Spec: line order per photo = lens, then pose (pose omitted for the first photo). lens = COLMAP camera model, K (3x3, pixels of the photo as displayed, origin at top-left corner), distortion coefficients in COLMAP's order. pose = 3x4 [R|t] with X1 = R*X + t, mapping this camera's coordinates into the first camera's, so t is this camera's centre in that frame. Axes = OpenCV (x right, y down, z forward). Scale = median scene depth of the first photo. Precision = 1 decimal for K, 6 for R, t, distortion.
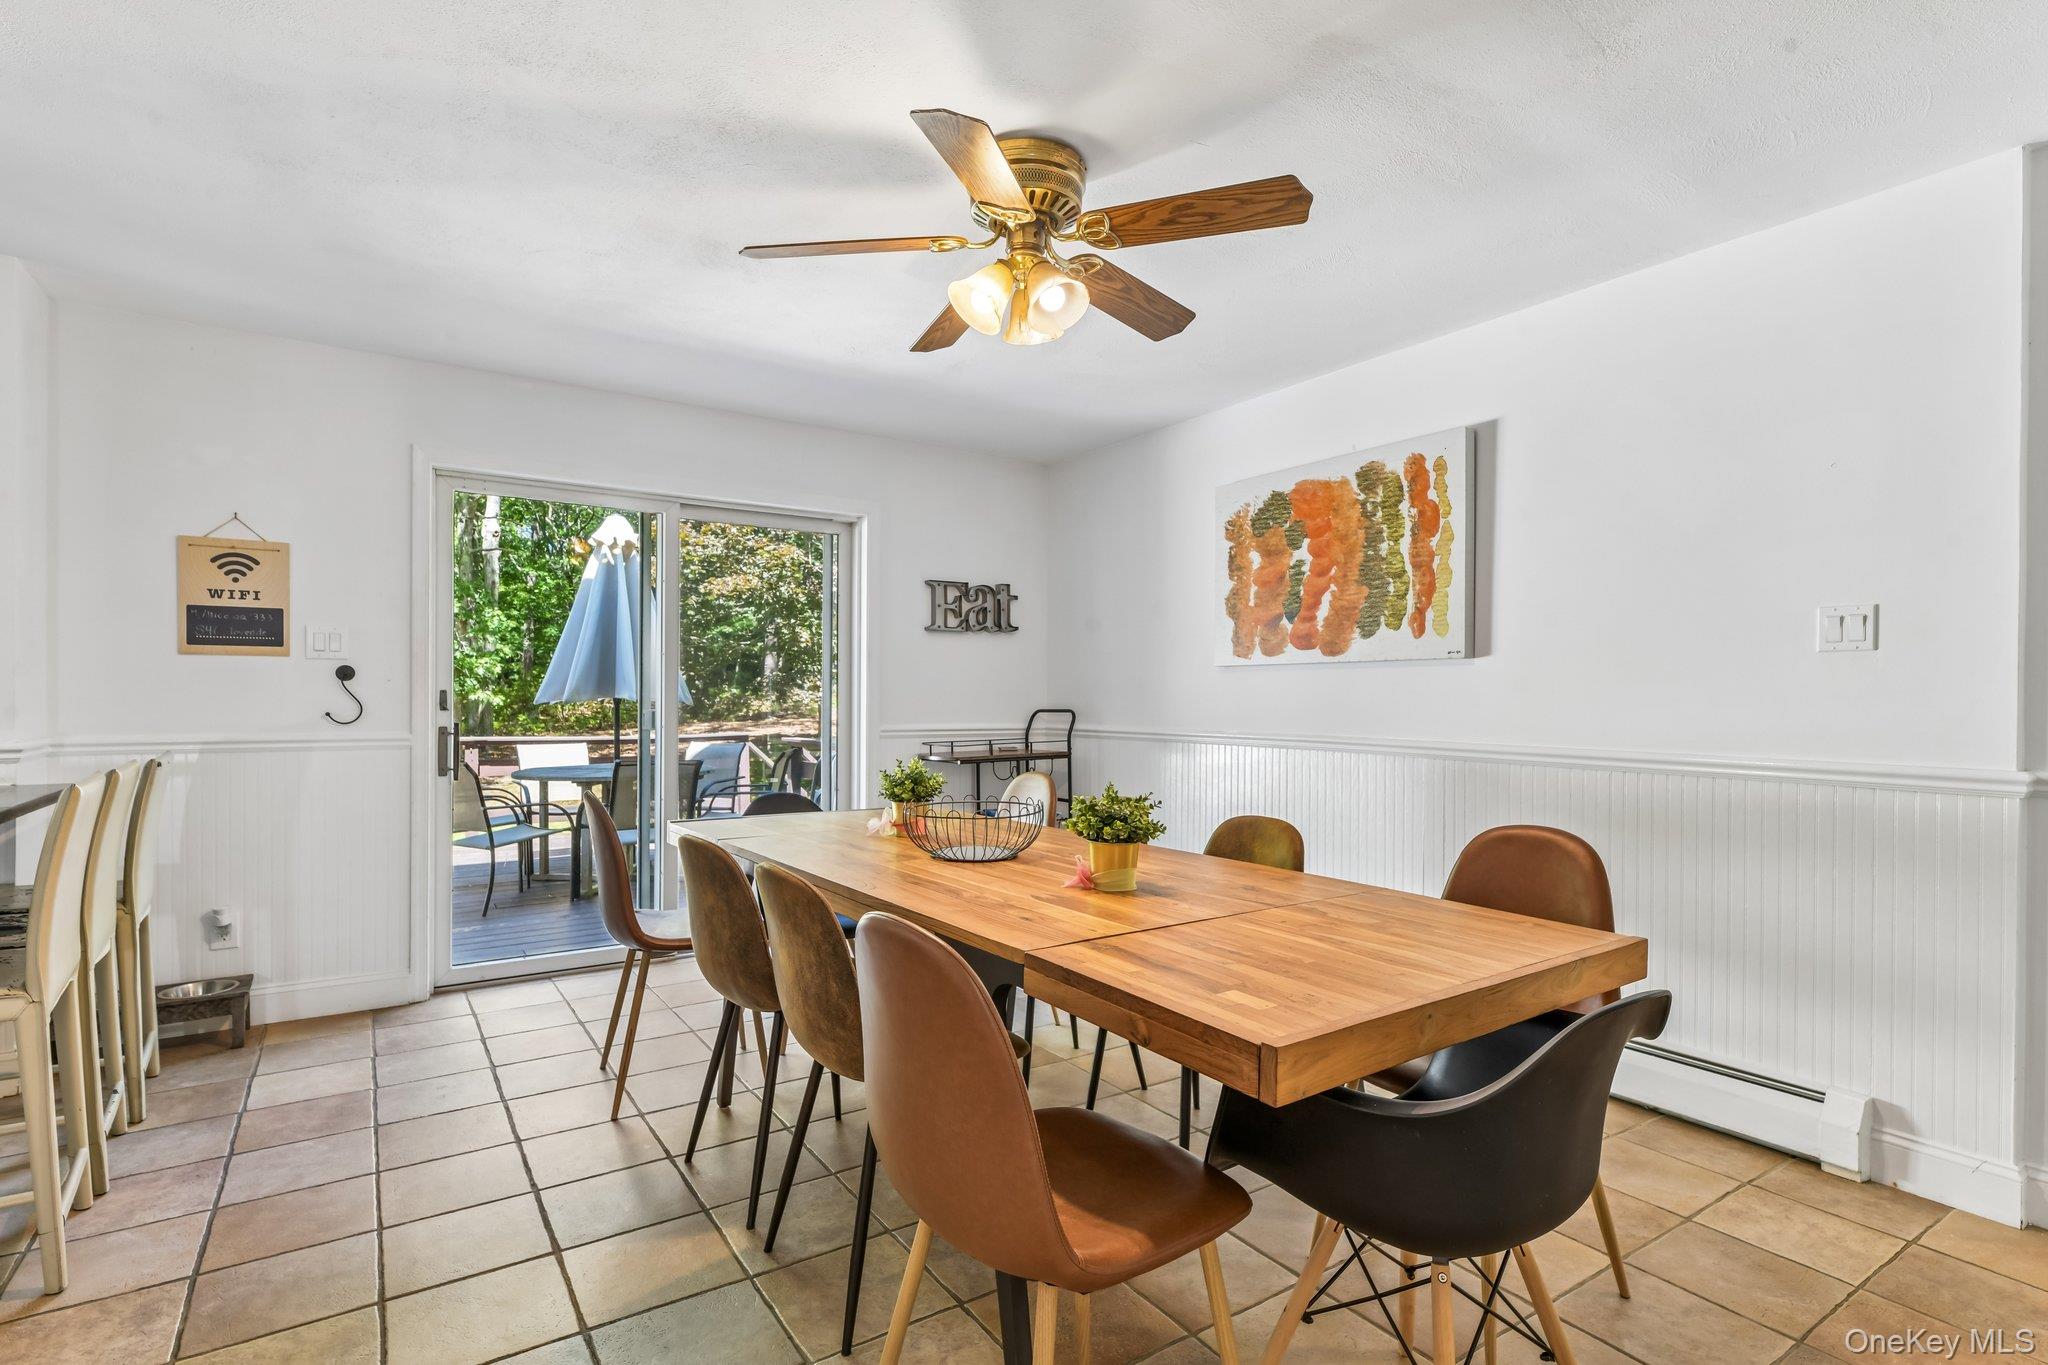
lens RADIAL K [[983.0, 0, 1018.0], [0, 983.0, 705.2], [0, 0, 1]] dist [0.000134, 0.000265]
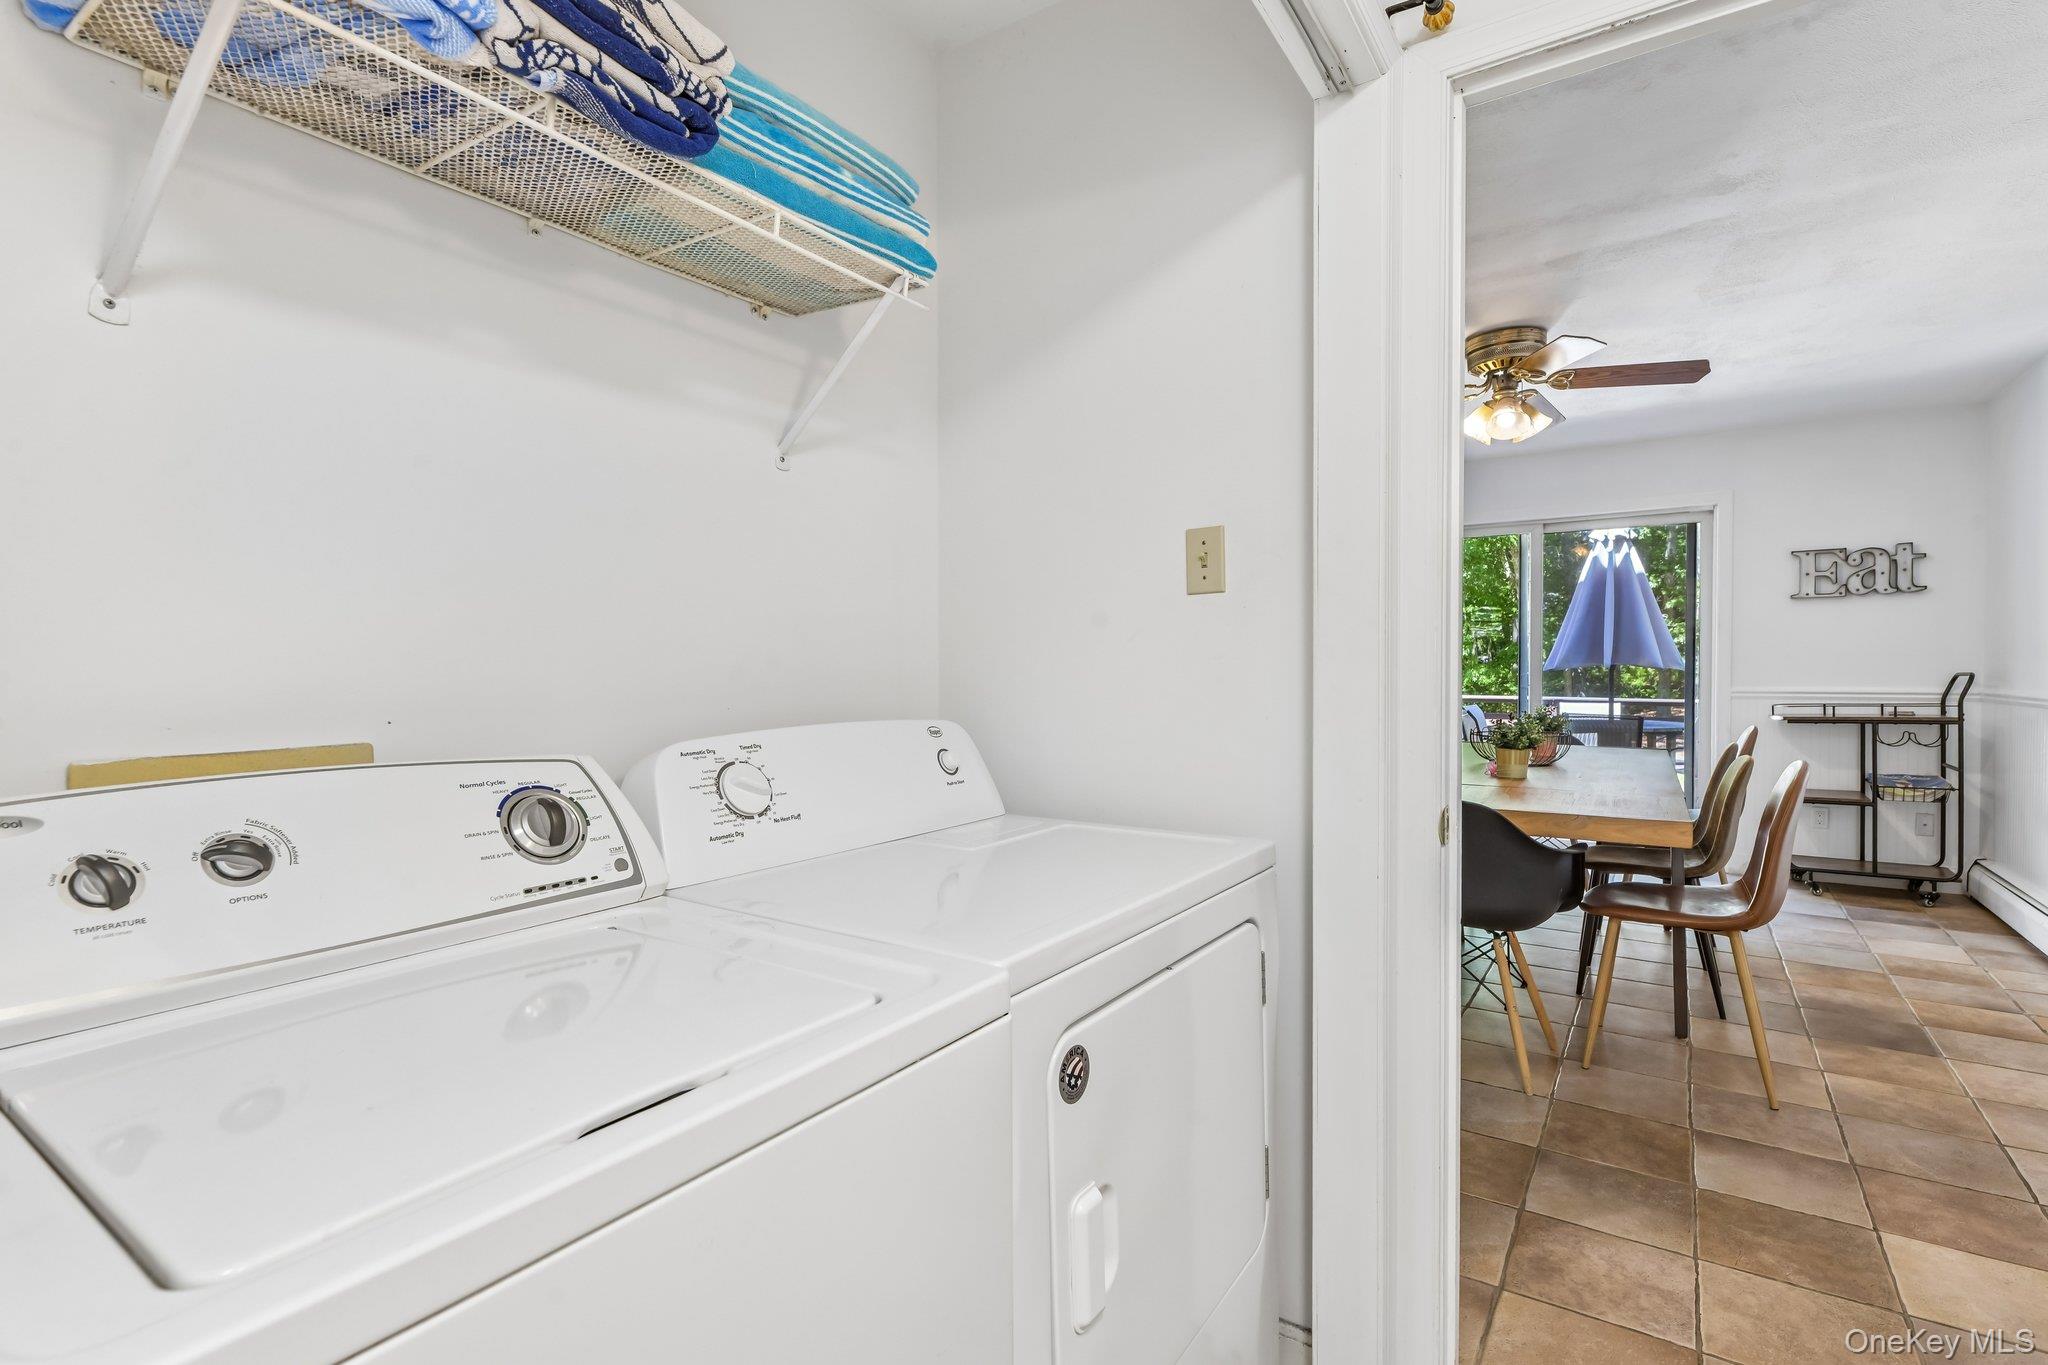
lens RADIAL K [[964.9, 0, 1009.2], [0, 964.9, 687.0], [0, 0, 1]] dist [0.002816, -0.000413]
pose [[0.369919, 0.009156, -0.929019, 0.772371], [0.003858, 0.999928, 0.011390, 0.006477], [0.929056, -0.007797, 0.369857, -0.248624]]
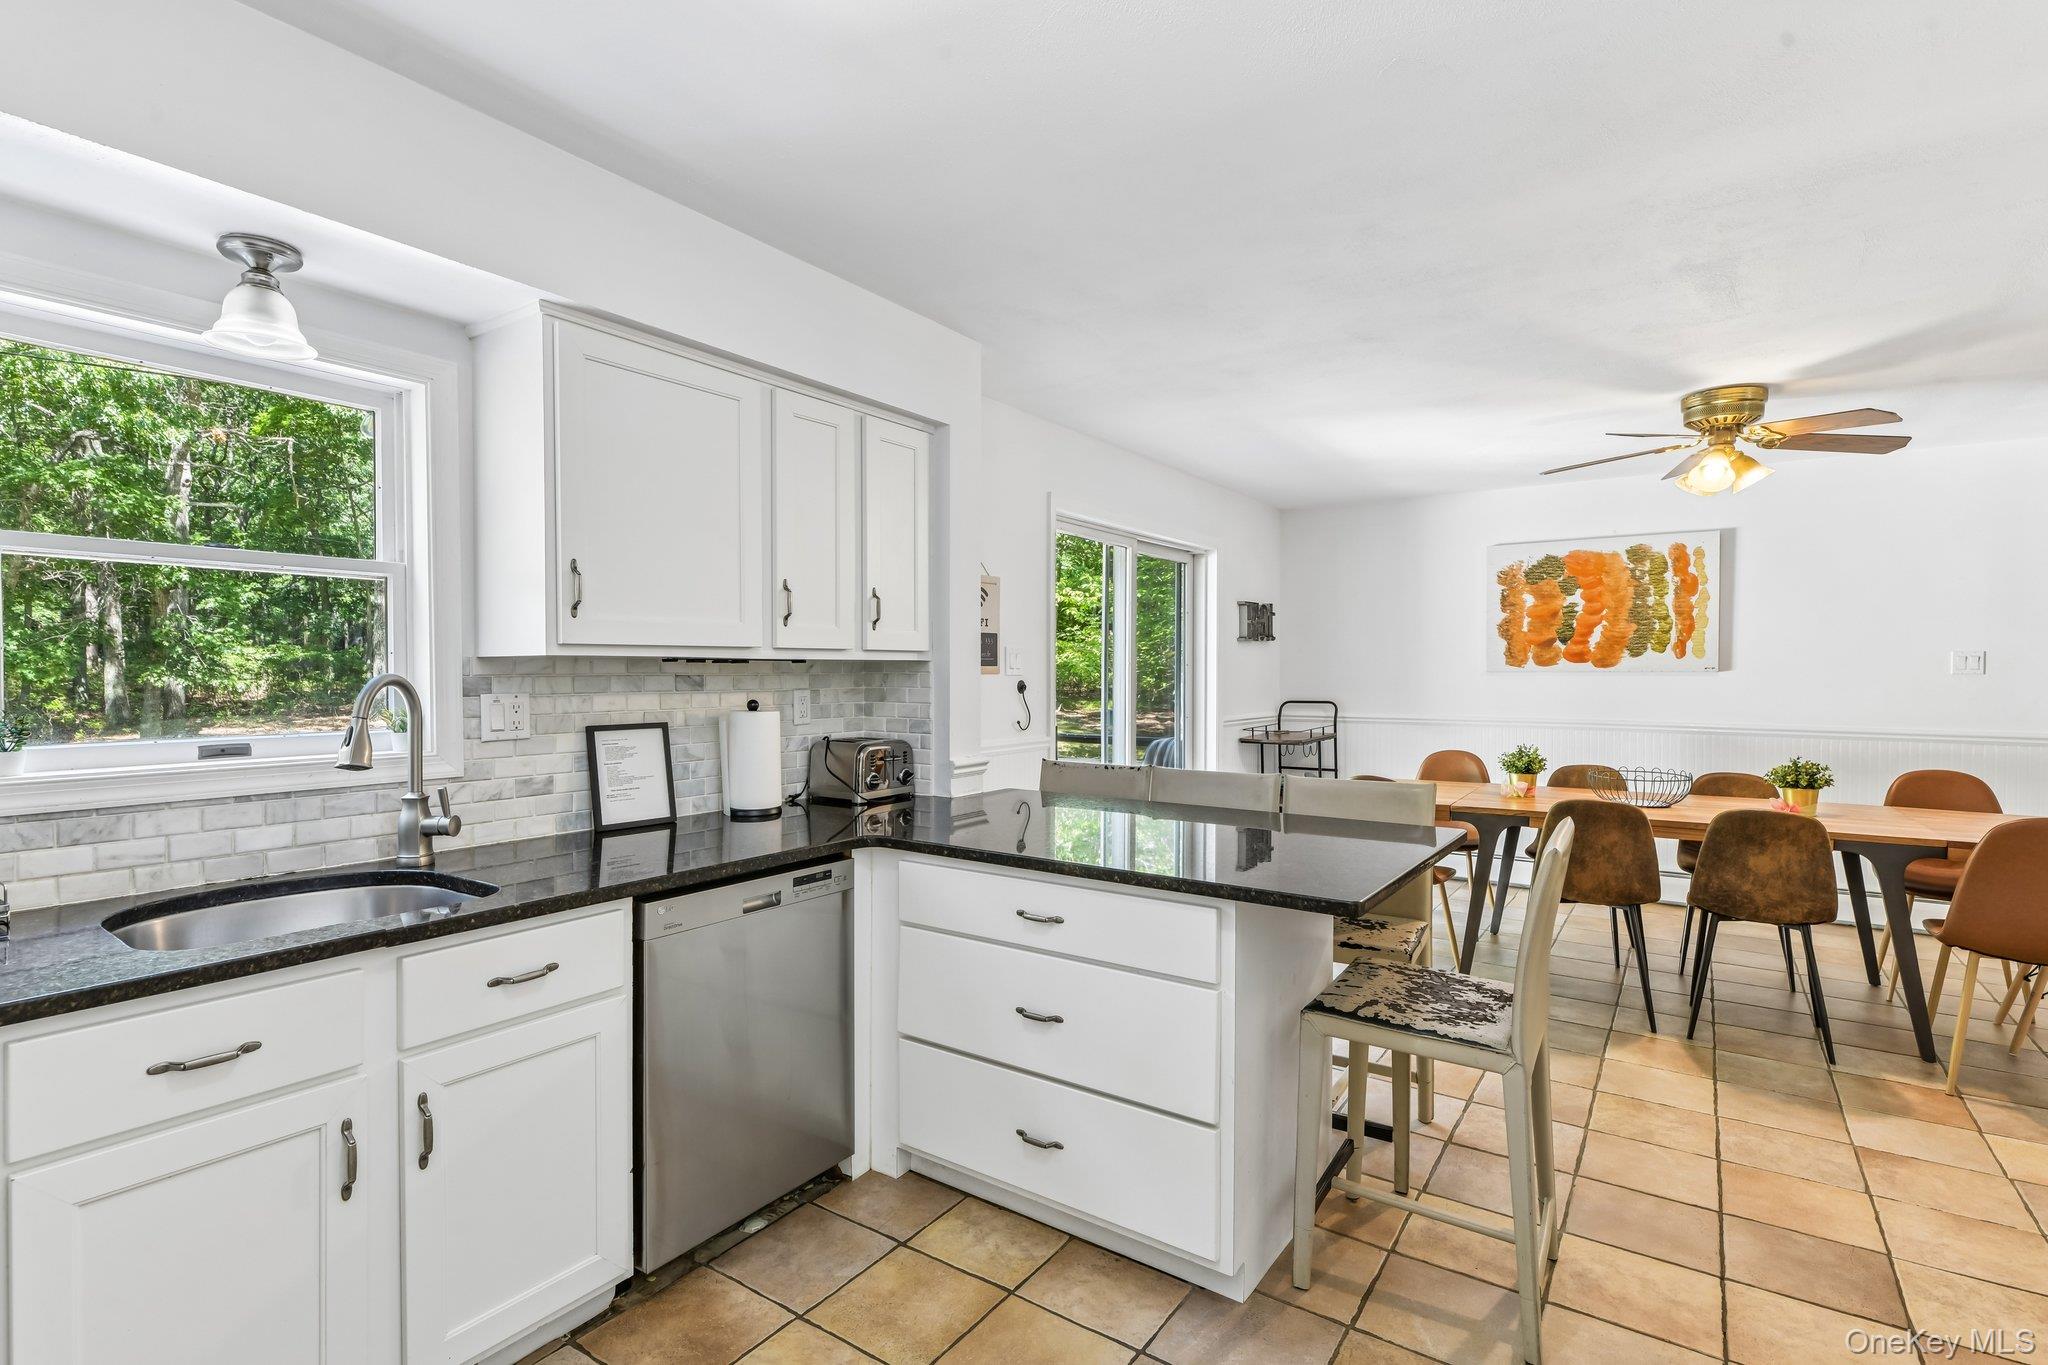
lens RADIAL K [[964.9, 0, 1009.2], [0, 964.9, 687.0], [0, 0, 1]] dist [0.002816, -0.000413]
pose [[0.933929, -0.011608, 0.357270, -1.107930], [0.007446, 0.999887, 0.013022, -0.047614], [-0.357381, -0.009501, 0.933910, -0.074732]]
